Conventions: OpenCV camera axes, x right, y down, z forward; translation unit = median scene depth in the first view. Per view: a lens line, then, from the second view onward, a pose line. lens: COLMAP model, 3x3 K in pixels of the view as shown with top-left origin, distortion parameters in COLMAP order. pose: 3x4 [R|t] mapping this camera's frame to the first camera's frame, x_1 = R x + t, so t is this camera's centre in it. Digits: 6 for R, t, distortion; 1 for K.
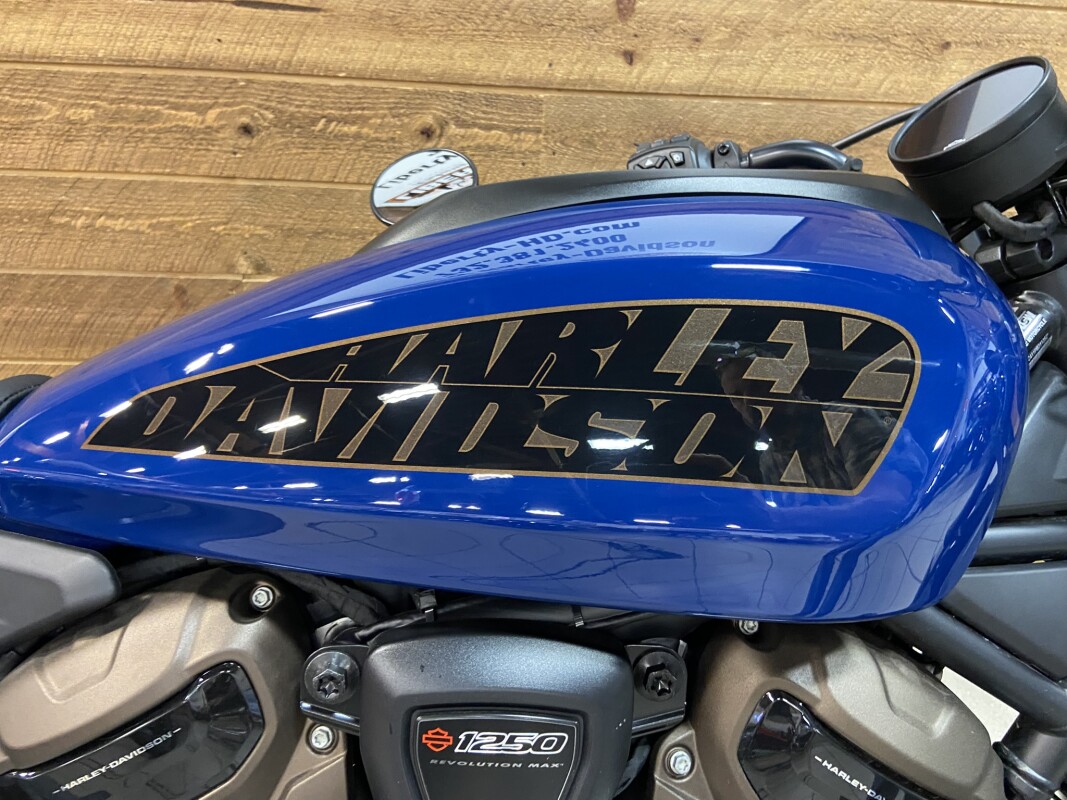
lens RADIAL K [[801.9, 0, 539.3], [0, 801.9, 394.1], [0, 0, 1]] dist [0.114734, -0.149650]
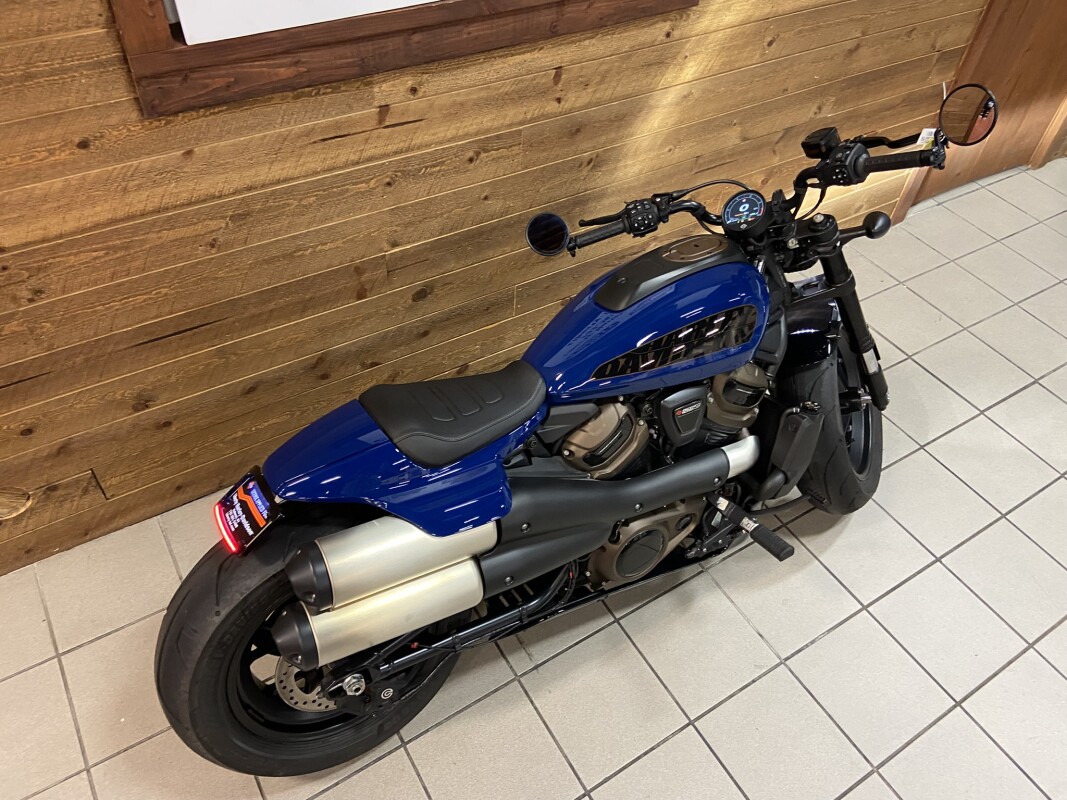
lens RADIAL K [[801.9, 0, 539.3], [0, 801.9, 394.1], [0, 0, 1]] dist [0.114734, -0.149650]
pose [[0.885019, -0.331806, 0.326567, -0.831284], [0.168888, 0.882495, 0.438954, -0.664629], [-0.433841, -0.333329, 0.837063, -0.903383]]
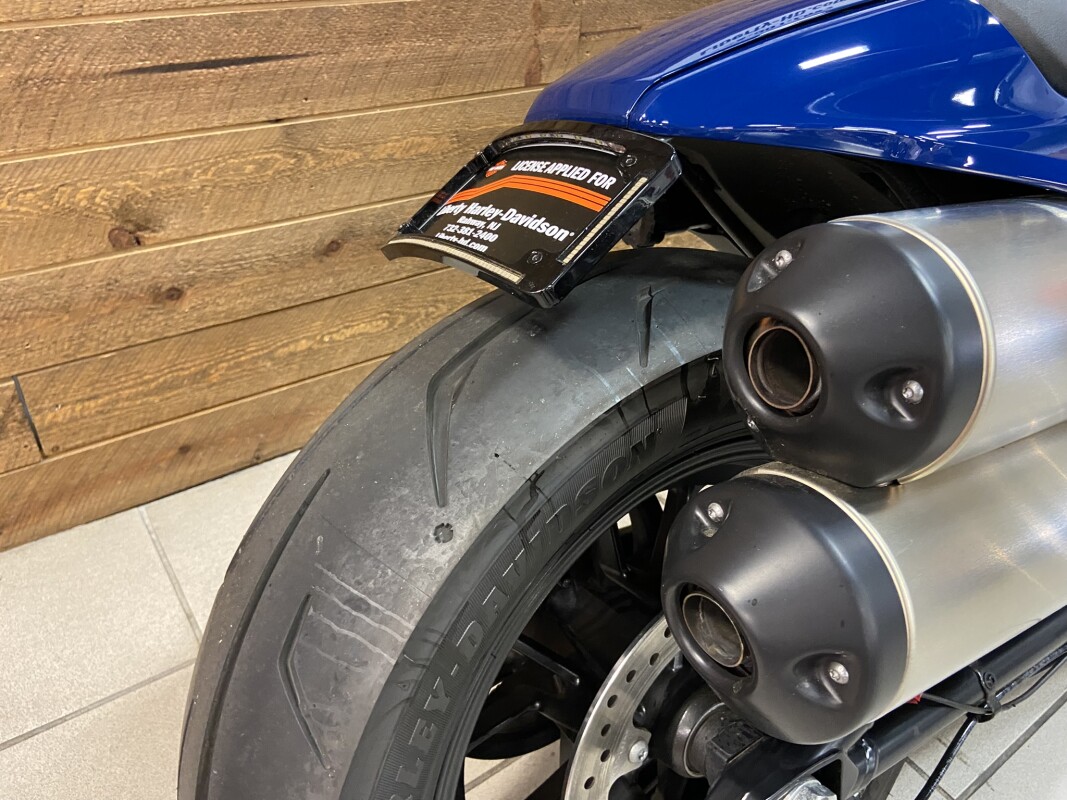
lens RADIAL K [[802.1, 0, 520.5], [0, 802.1, 400.0], [0, 0, 1]] dist [0.100058, -0.144030]
pose [[0.861284, -0.297381, 0.412012, -1.094317], [0.183210, 0.938057, 0.294079, 0.030986], [-0.473944, -0.177801, 0.862417, 0.058006]]
